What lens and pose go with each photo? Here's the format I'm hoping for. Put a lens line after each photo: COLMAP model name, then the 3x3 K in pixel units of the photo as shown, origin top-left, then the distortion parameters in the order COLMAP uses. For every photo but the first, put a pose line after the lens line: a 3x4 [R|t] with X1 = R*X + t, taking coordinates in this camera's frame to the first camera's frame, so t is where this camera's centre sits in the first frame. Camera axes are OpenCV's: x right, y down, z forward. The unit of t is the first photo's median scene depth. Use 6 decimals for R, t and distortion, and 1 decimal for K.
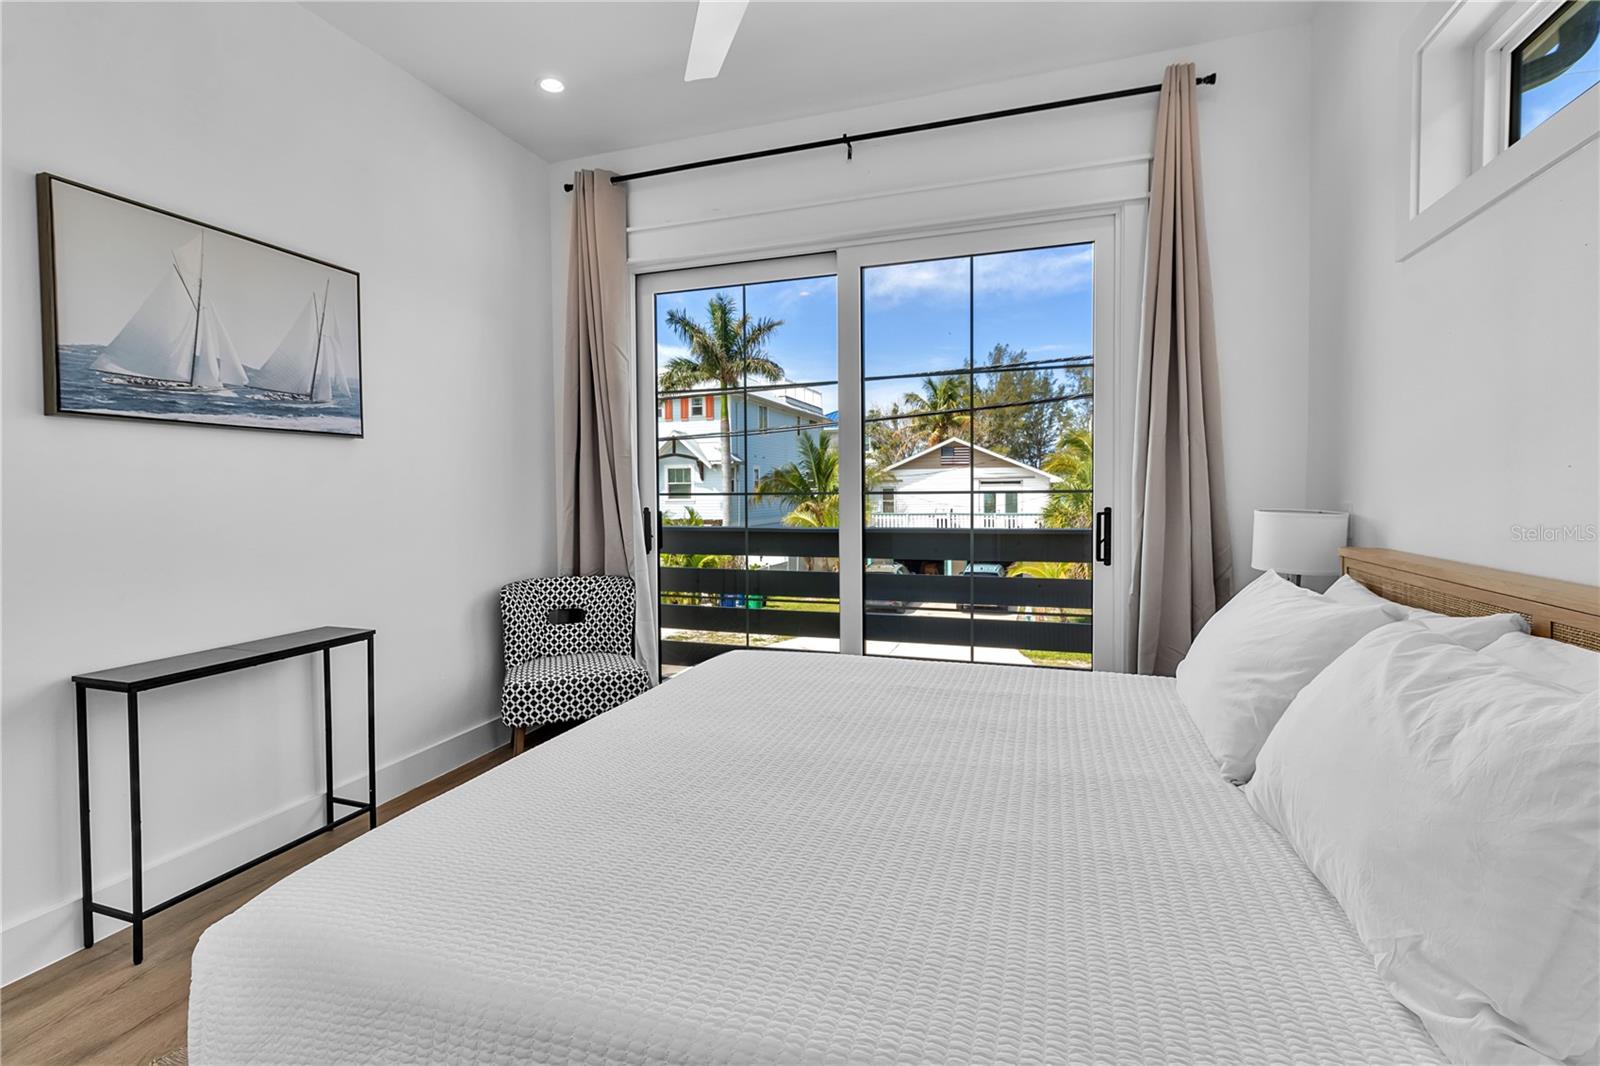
lens RADIAL K [[735.9, 0, 800.9], [0, 735.9, 521.7], [0, 0, 1]] dist [0.000748, -0.000041]
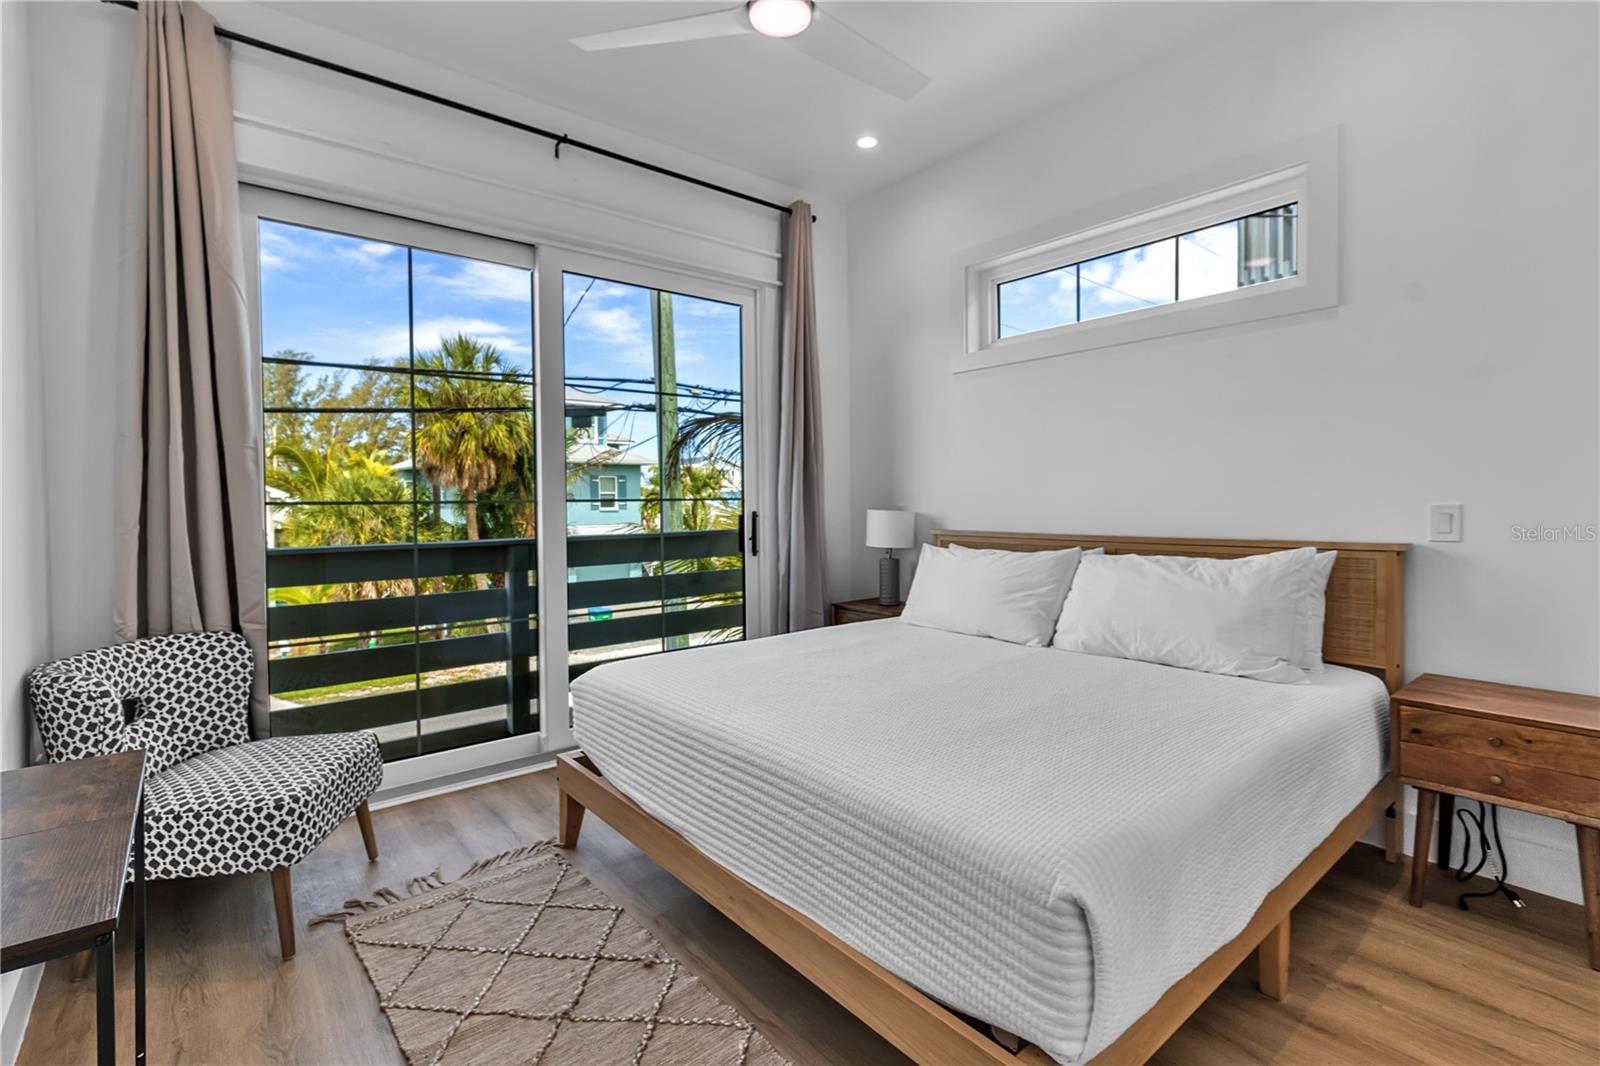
lens RADIAL K [[735.9, 0, 802.5], [0, 735.9, 509.2], [0, 0, 1]] dist [0.000748, -0.000041]
pose [[0.507020, -0.014520, 0.861812, -0.621236], [0.046154, 0.998881, -0.010324, -0.003929], [-0.860698, 0.045010, 0.507122, 0.250204]]
